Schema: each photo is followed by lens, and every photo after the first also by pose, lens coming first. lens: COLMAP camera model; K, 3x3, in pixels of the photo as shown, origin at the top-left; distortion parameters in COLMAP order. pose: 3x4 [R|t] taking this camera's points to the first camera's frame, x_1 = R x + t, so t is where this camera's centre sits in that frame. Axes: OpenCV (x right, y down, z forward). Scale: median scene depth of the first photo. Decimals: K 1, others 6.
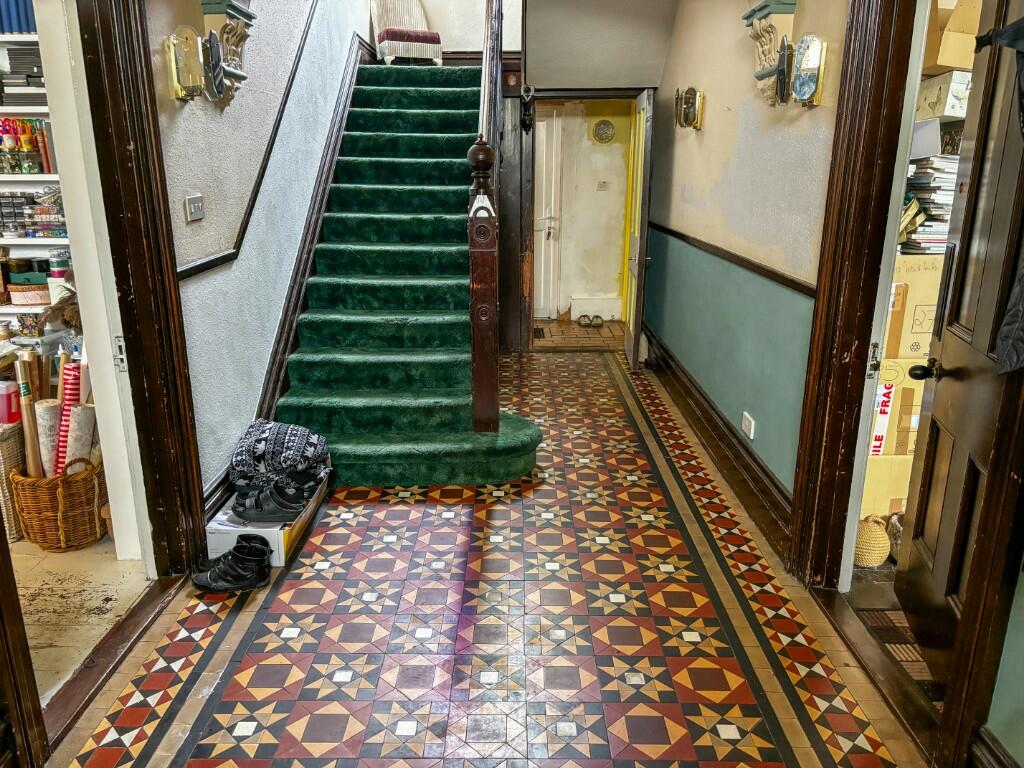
lens RADIAL K [[769.4, 0, 507.9], [0, 769.4, 385.5], [0, 0, 1]] dist [0.013356, 0.002000]
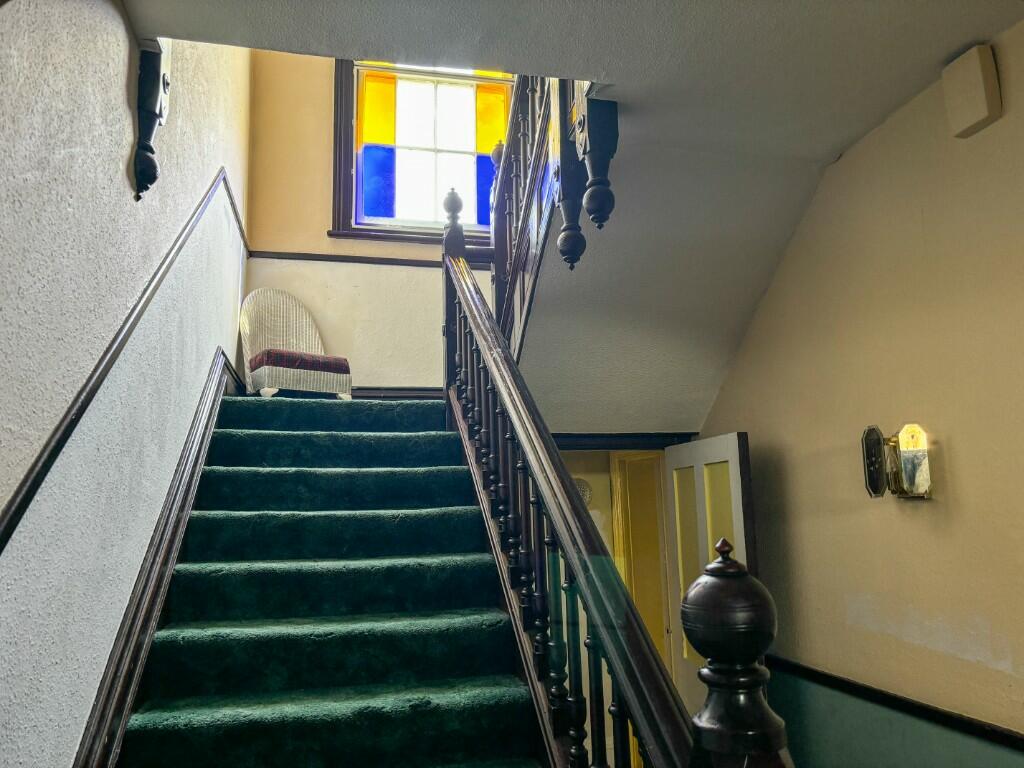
lens RADIAL K [[769.4, 0, 513.9], [0, 769.4, 387.3], [0, 0, 1]] dist [0.013356, 0.002000]
pose [[0.971569, 0.014733, 0.236299, -0.125980], [0.088387, 0.903334, -0.419732, -0.169519], [-0.219641, 0.428685, 0.876349, 0.471340]]
